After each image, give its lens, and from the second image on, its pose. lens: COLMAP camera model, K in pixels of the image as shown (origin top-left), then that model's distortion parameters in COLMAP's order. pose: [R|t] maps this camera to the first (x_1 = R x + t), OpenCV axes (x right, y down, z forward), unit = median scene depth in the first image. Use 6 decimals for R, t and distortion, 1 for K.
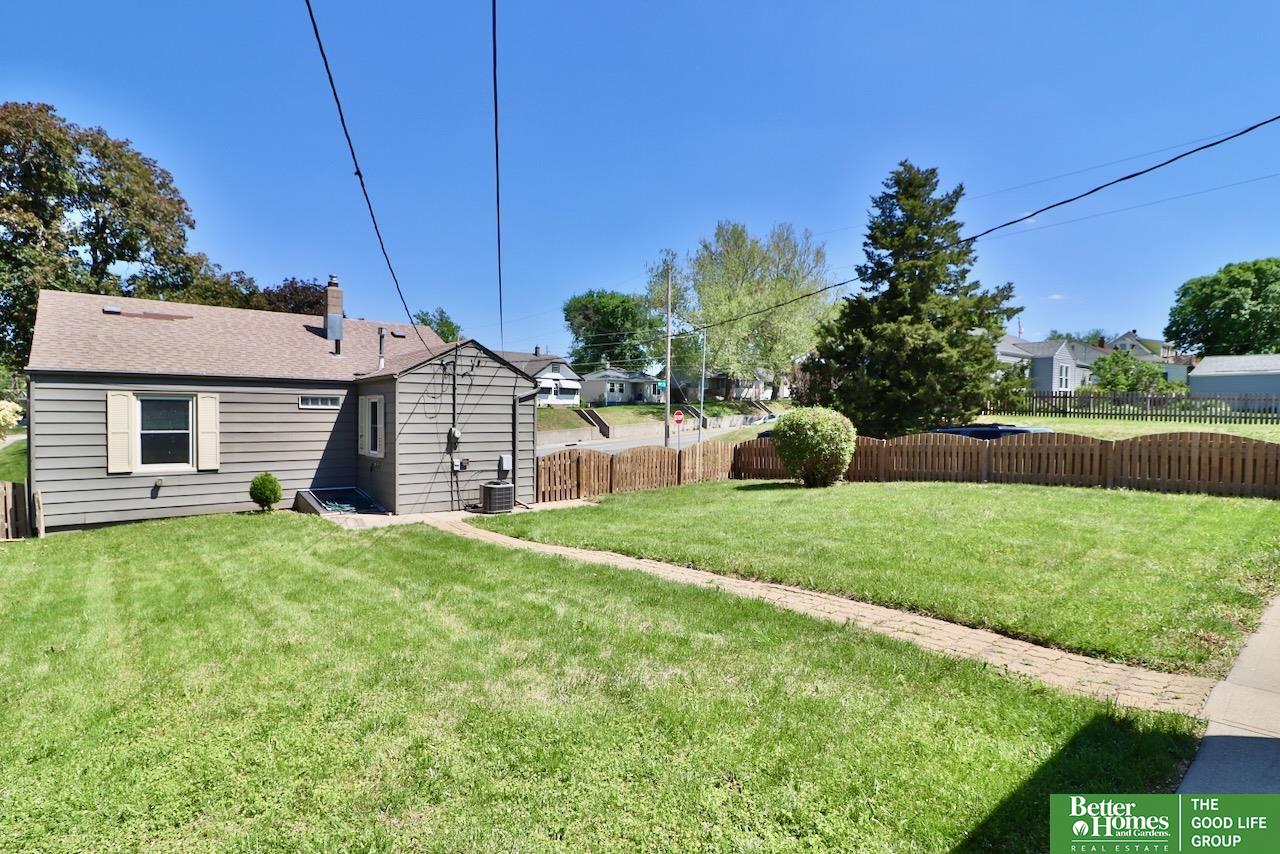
lens RADIAL K [[657.4, 0, 639.0], [0, 657.4, 436.2], [0, 0, 1]] dist [-0.028056, -0.000289]
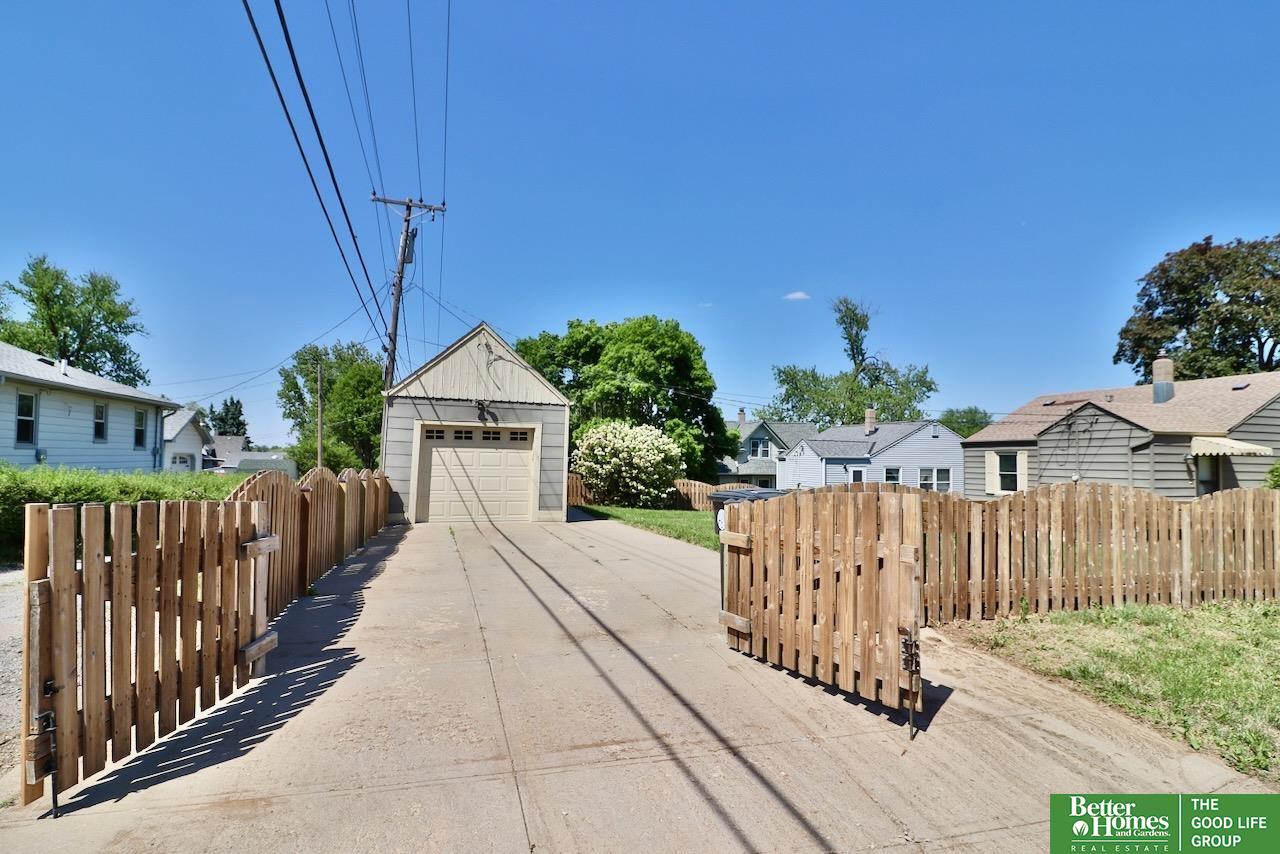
lens RADIAL K [[657.4, 0, 639.0], [0, 657.4, 436.2], [0, 0, 1]] dist [-0.028056, -0.000289]
pose [[-0.407049, -0.044516, -0.912321, 1.241198], [-0.044474, 0.998593, -0.028882, -0.010378], [0.912323, 0.028818, -0.408456, 0.748920]]
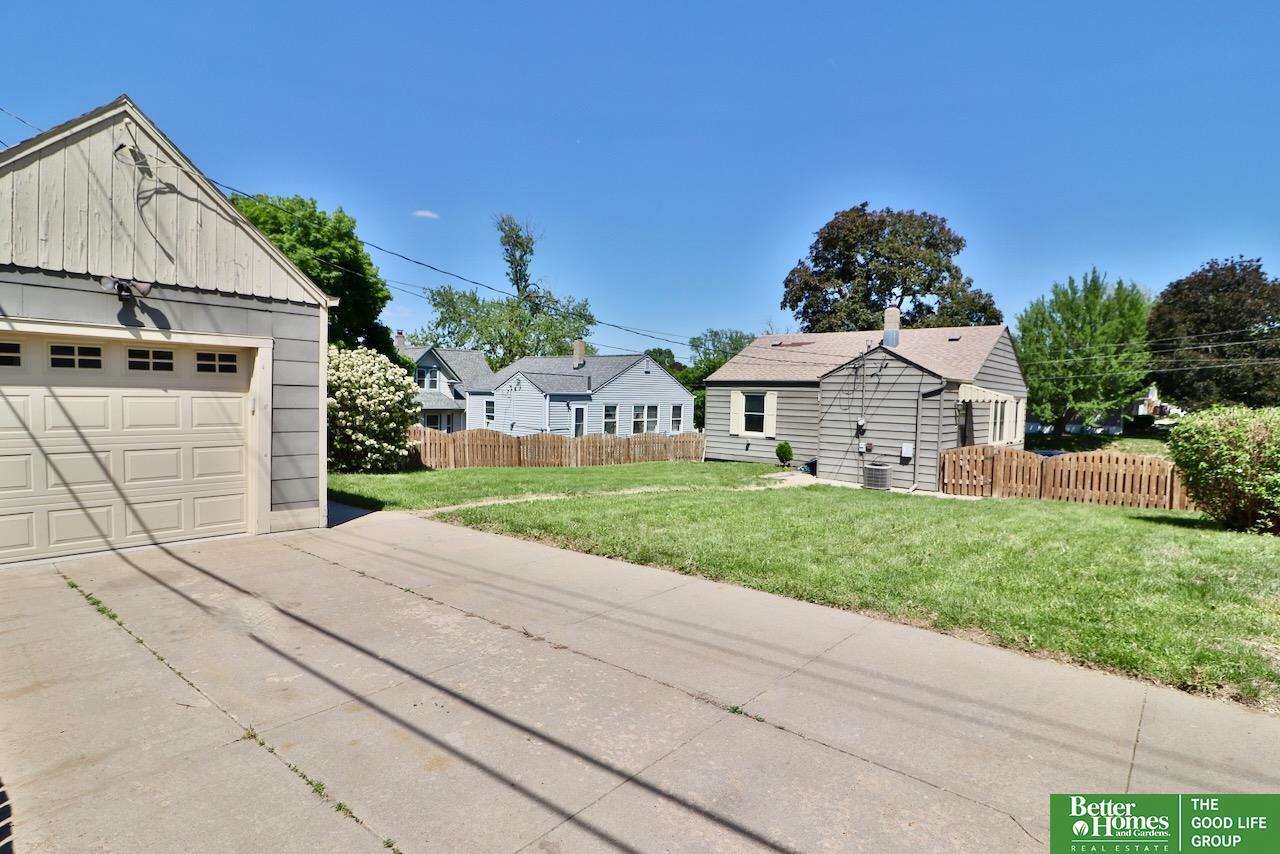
lens RADIAL K [[657.4, 0, 639.0], [0, 657.4, 436.2], [0, 0, 1]] dist [-0.028056, -0.000289]
pose [[0.155402, 0.059344, -0.986067, 0.908414], [-0.053869, 0.997218, 0.051526, -0.019268], [0.986381, 0.045111, 0.158166, 0.387533]]
